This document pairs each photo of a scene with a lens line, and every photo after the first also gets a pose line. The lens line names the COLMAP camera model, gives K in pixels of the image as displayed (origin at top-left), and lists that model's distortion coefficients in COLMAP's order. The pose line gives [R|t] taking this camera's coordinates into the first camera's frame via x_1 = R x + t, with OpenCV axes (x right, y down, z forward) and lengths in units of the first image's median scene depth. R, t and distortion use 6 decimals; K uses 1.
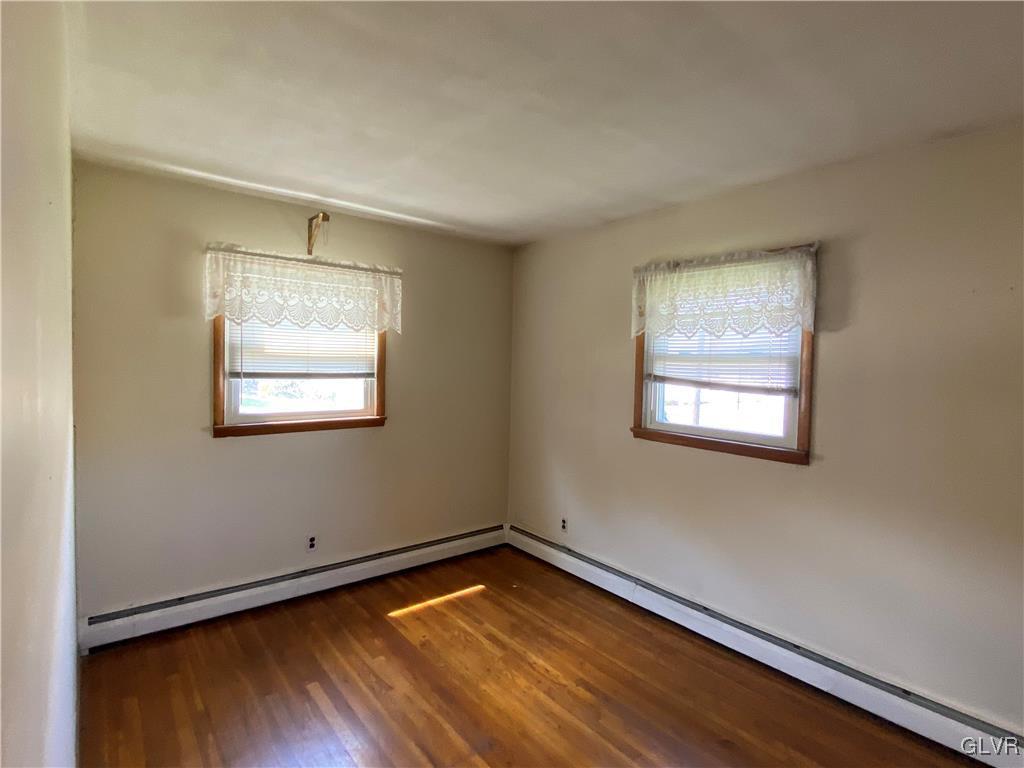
lens RADIAL K [[522.9, 0, 517.5], [0, 522.9, 386.0], [0, 0, 1]] dist [0.024636, -0.009425]
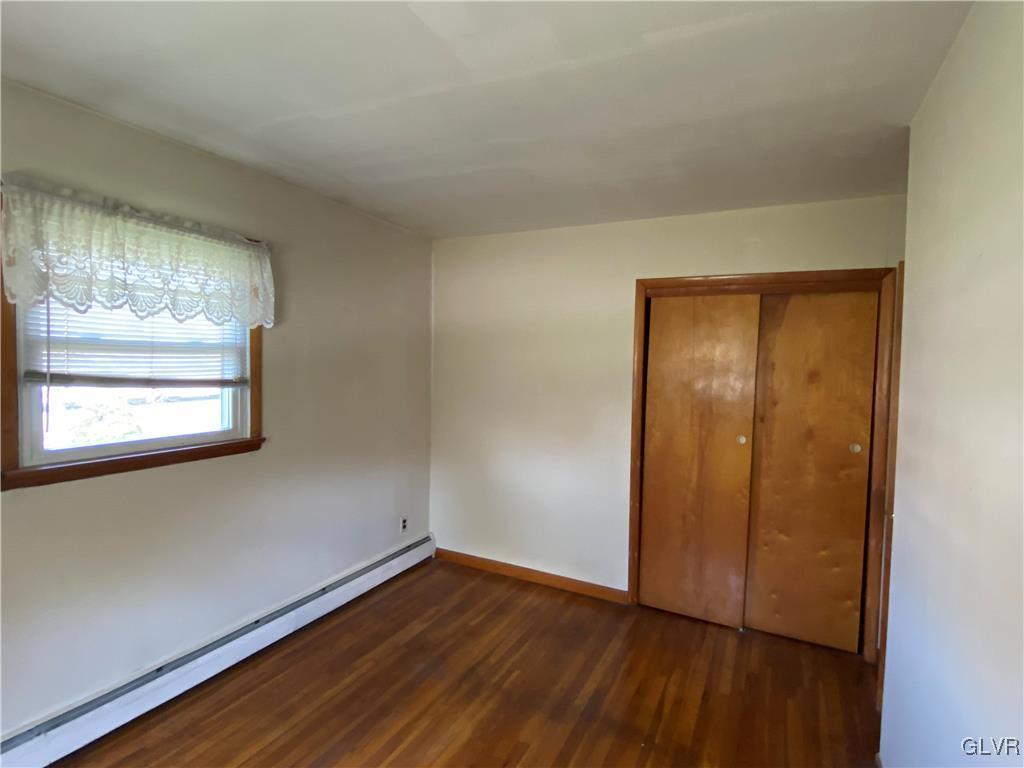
lens RADIAL K [[522.9, 0, 519.4], [0, 522.9, 383.7], [0, 0, 1]] dist [0.024636, -0.009425]
pose [[-0.398551, -0.084183, 0.913274, -0.562984], [-0.002794, 0.995885, 0.090578, -0.073391], [-0.917142, 0.033548, -0.397146, 0.850228]]
